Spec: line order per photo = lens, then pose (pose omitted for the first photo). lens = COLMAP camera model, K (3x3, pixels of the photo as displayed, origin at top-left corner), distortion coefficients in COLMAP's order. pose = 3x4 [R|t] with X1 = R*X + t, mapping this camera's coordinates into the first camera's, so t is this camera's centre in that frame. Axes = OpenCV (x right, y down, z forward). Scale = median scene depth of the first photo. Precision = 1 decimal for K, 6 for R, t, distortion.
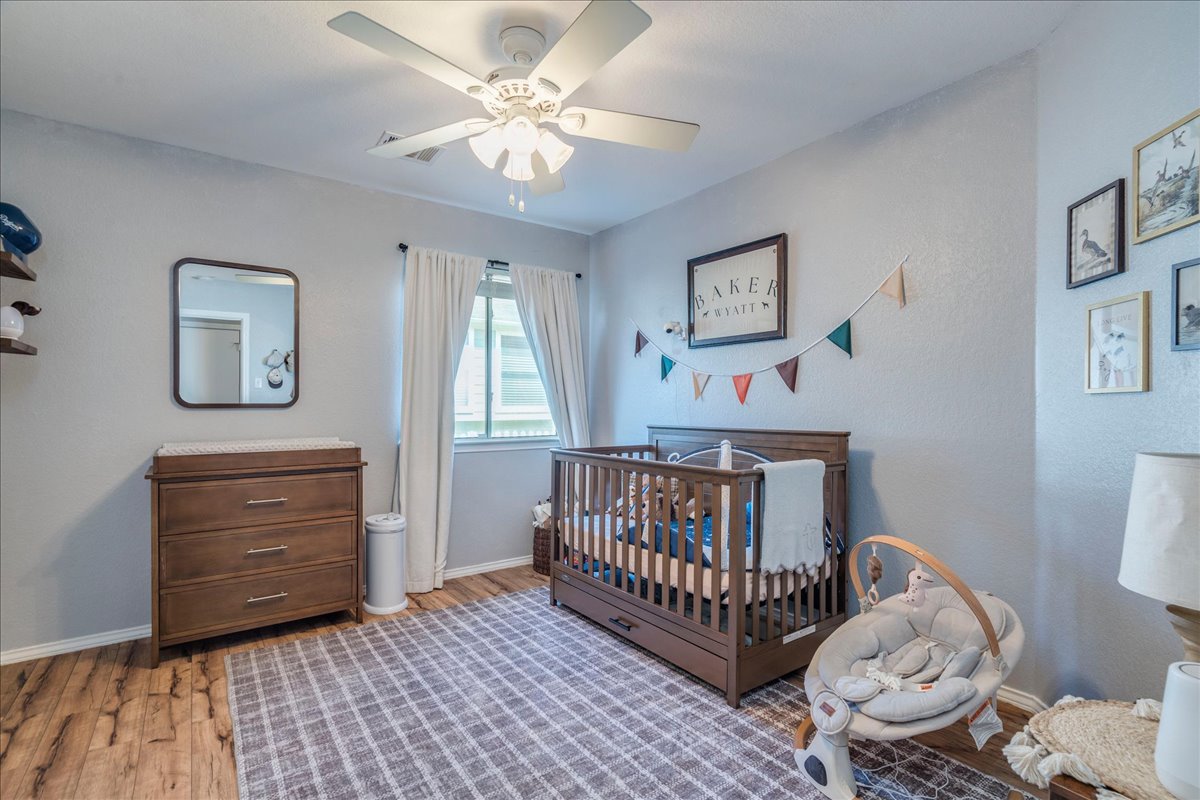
lens RADIAL K [[549.8, 0, 600.4], [0, 549.8, 405.7], [0, 0, 1]] dist [-0.010184, 0.000638]
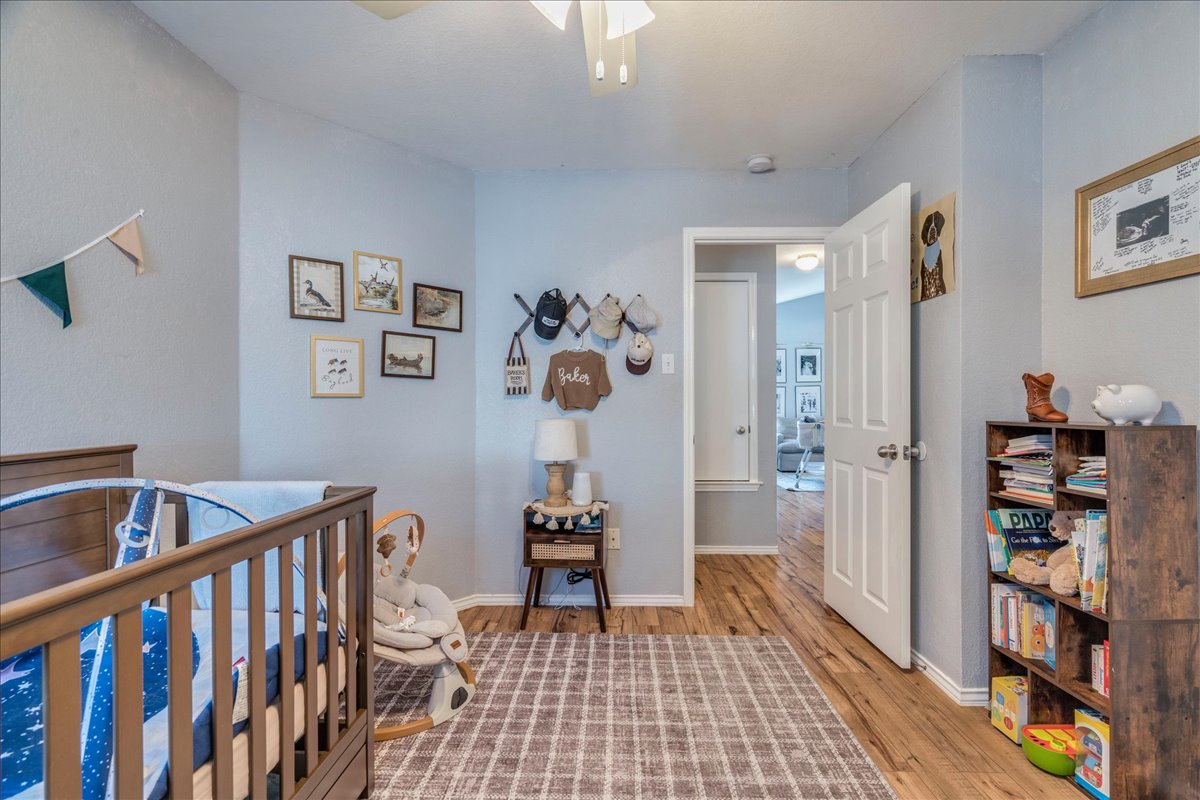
lens RADIAL K [[549.8, 0, 601.7], [0, 549.8, 404.7], [0, 0, 1]] dist [-0.010184, 0.000638]
pose [[-0.791408, -0.000205, 0.611288, -0.580351], [-0.000524, 1.000000, -0.000343, -0.001038], [-0.611288, -0.000592, -0.791408, 1.666151]]
